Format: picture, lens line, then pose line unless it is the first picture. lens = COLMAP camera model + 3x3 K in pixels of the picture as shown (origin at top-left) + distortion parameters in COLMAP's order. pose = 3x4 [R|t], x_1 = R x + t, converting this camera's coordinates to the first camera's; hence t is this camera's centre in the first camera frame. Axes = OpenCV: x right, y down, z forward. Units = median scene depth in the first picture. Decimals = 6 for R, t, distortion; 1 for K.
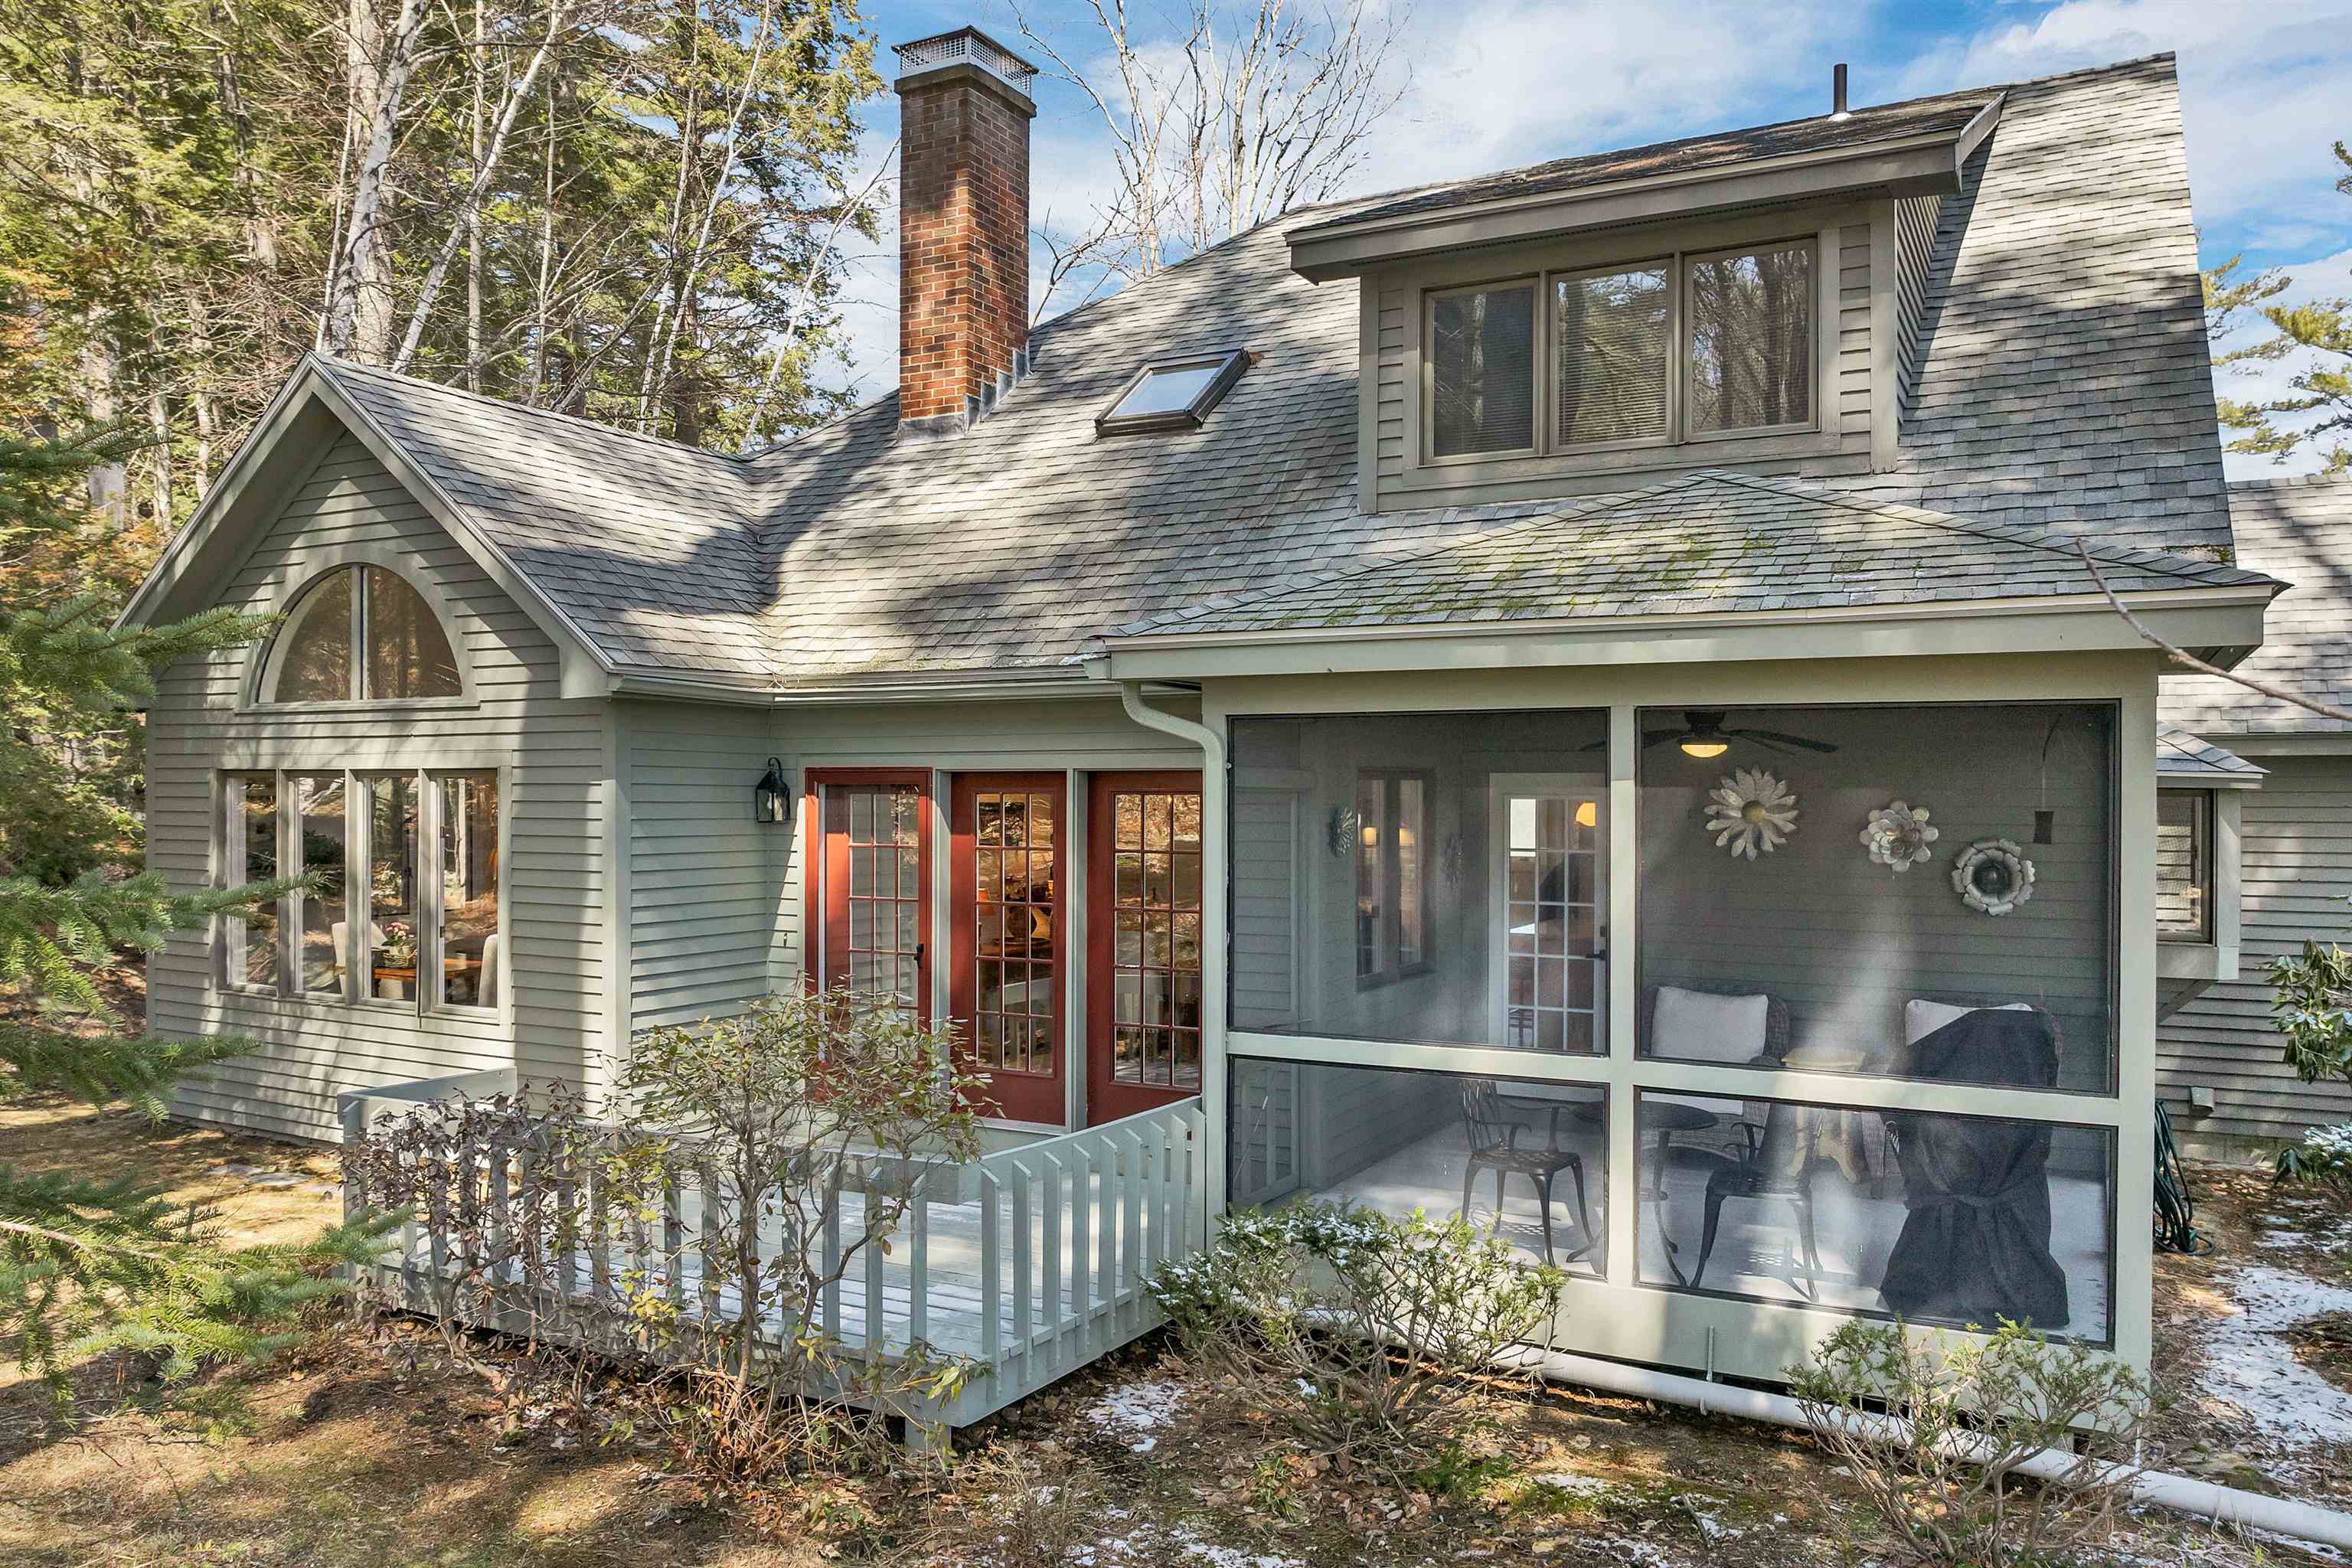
lens RADIAL K [[1681.2, 0, 1176.0], [0, 1681.2, 784.0], [0, 0, 1]] dist [-0.047814, -0.000776]
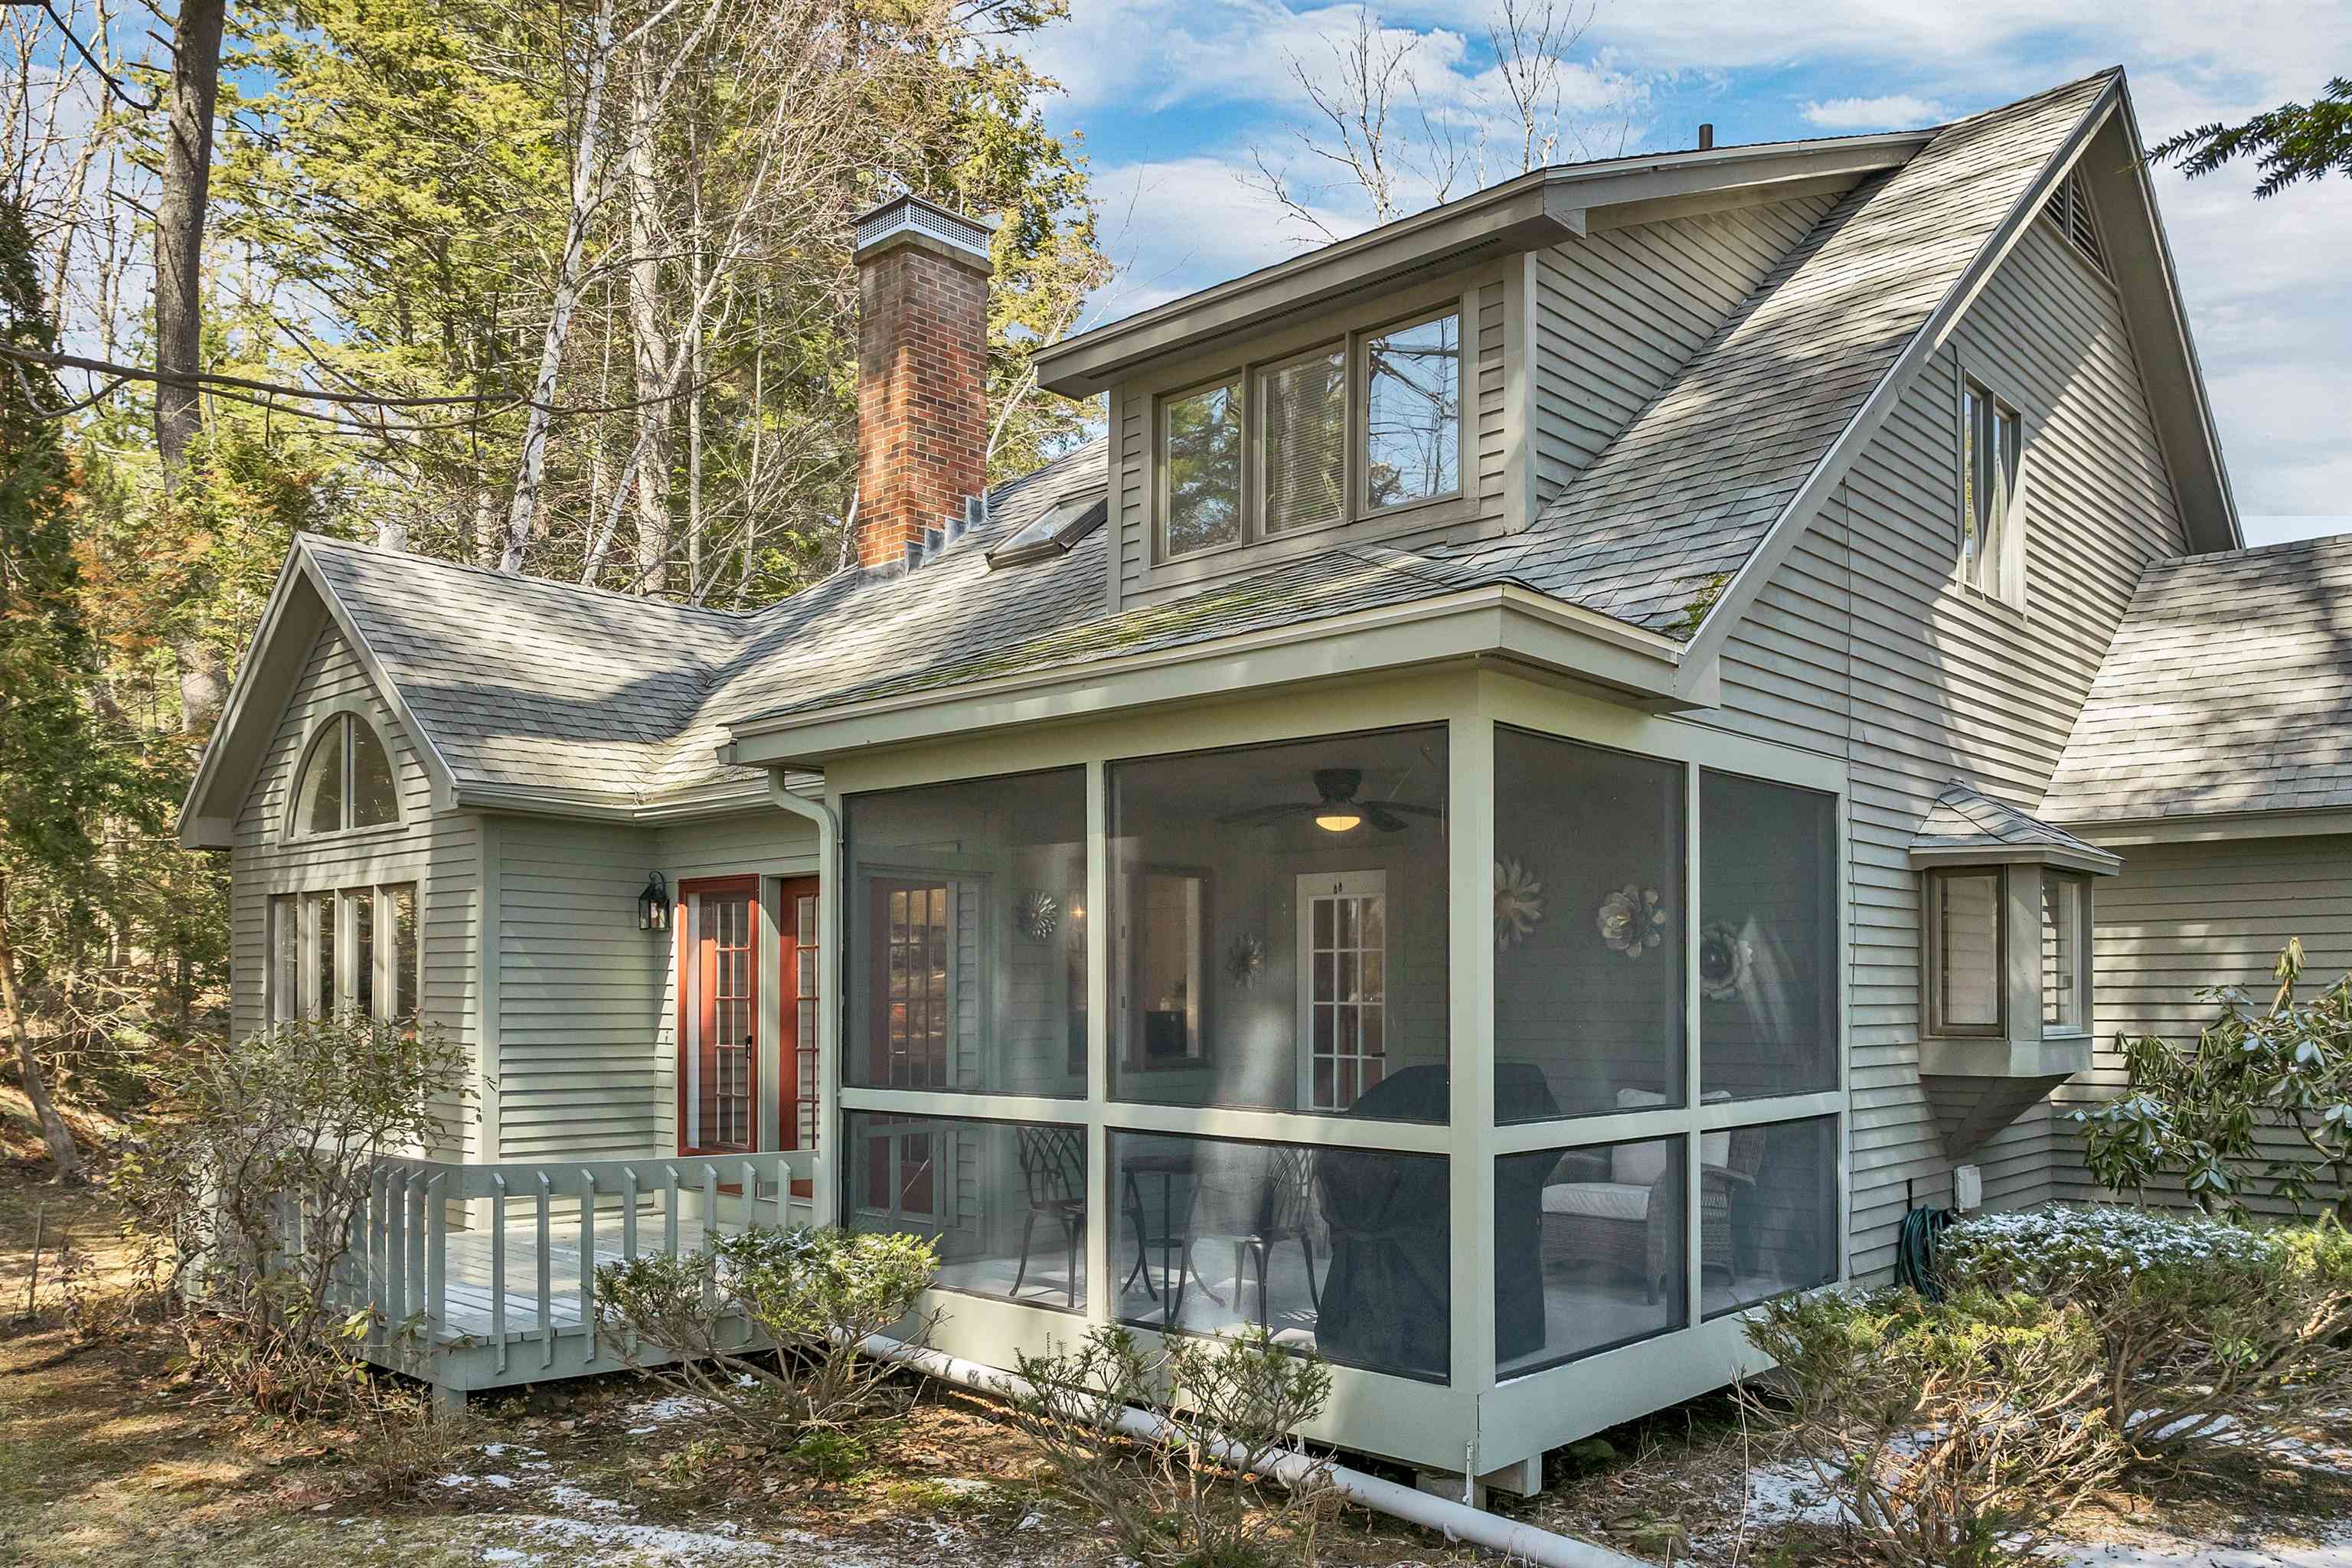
lens RADIAL K [[1736.1, 0, 1176.2], [0, 1736.1, 962.9], [0, 0, 1]] dist [-0.040676, -0.001430]
pose [[0.968700, -0.004026, -0.248203, 0.391514], [0.000781, 0.999913, -0.013171, 0.062611], [0.248234, 0.012565, 0.968619, -0.022081]]
